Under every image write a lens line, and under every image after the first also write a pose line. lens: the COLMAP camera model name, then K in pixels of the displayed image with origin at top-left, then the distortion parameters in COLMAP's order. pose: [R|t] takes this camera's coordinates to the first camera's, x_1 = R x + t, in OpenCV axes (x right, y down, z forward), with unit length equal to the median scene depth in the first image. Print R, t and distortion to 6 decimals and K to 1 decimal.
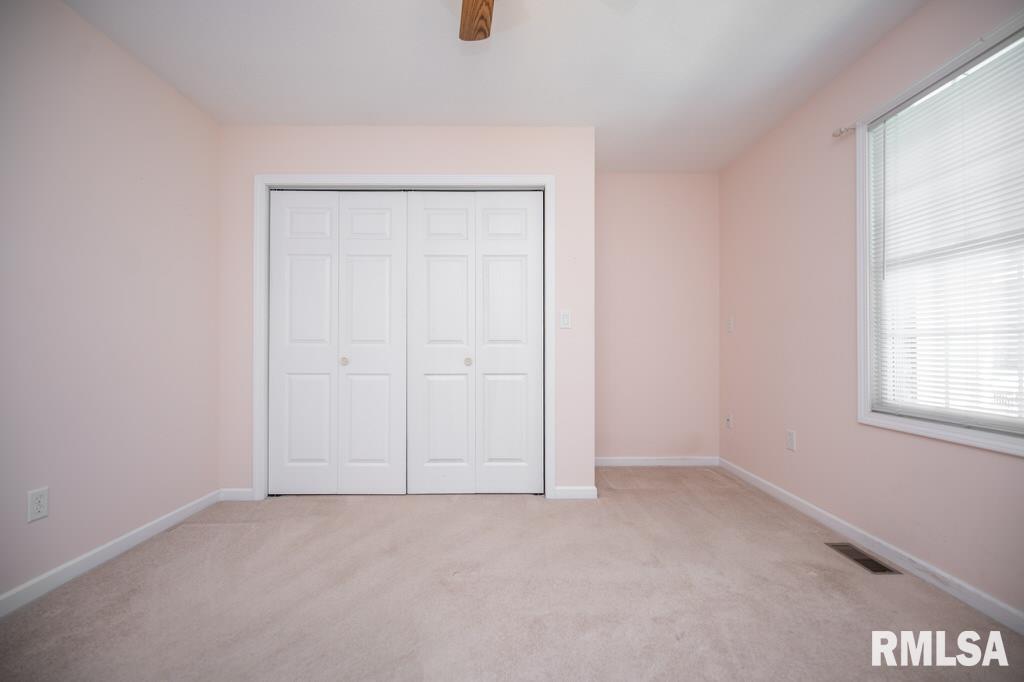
lens RADIAL K [[422.4, 0, 515.6], [0, 422.4, 347.1], [0, 0, 1]] dist [0.003479, -0.000785]
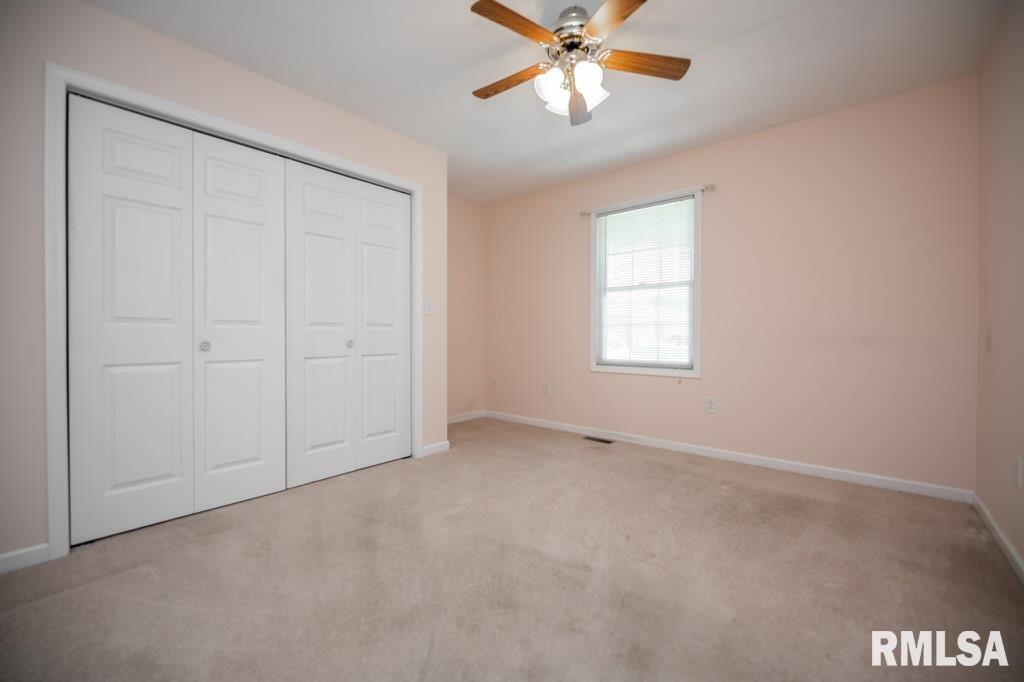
lens RADIAL K [[422.4, 0, 522.7], [0, 422.4, 336.1], [0, 0, 1]] dist [0.003479, -0.000785]
pose [[0.644650, -0.004762, 0.764463, -0.631918], [-0.006022, 0.999918, 0.011307, 0.001837], [-0.764454, -0.011892, 0.644569, 0.017450]]
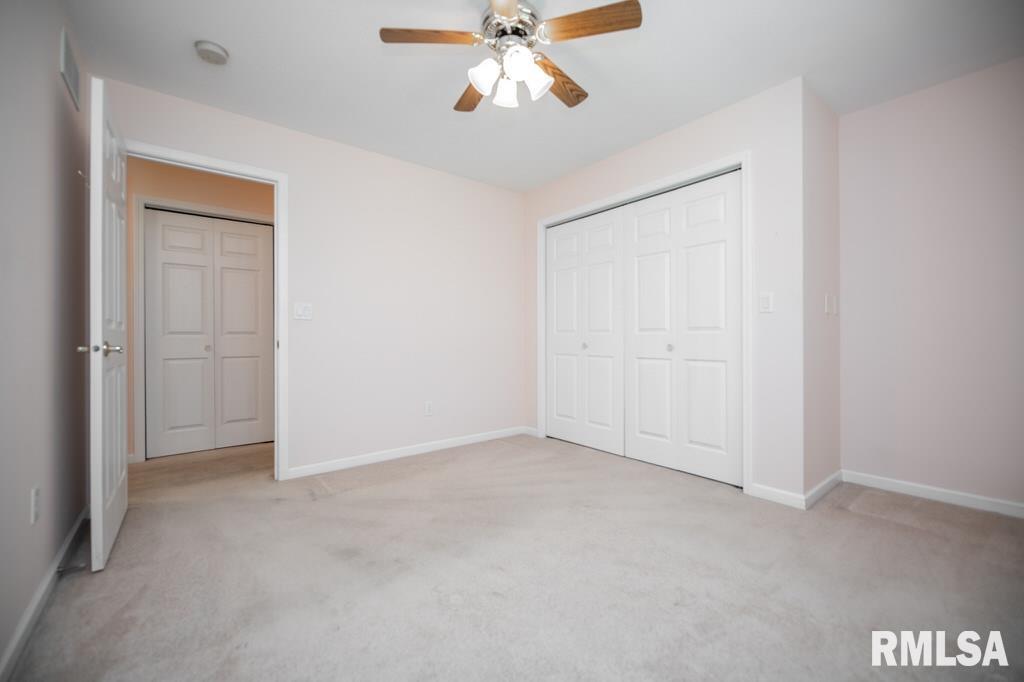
lens RADIAL K [[422.4, 0, 508.9], [0, 422.4, 339.8], [0, 0, 1]] dist [0.003479, -0.000785]
pose [[0.601526, 0.000162, -0.798853, 0.513253], [0.008647, 0.999940, 0.006714, 0.003386], [0.798806, -0.010947, 0.601489, 0.011805]]
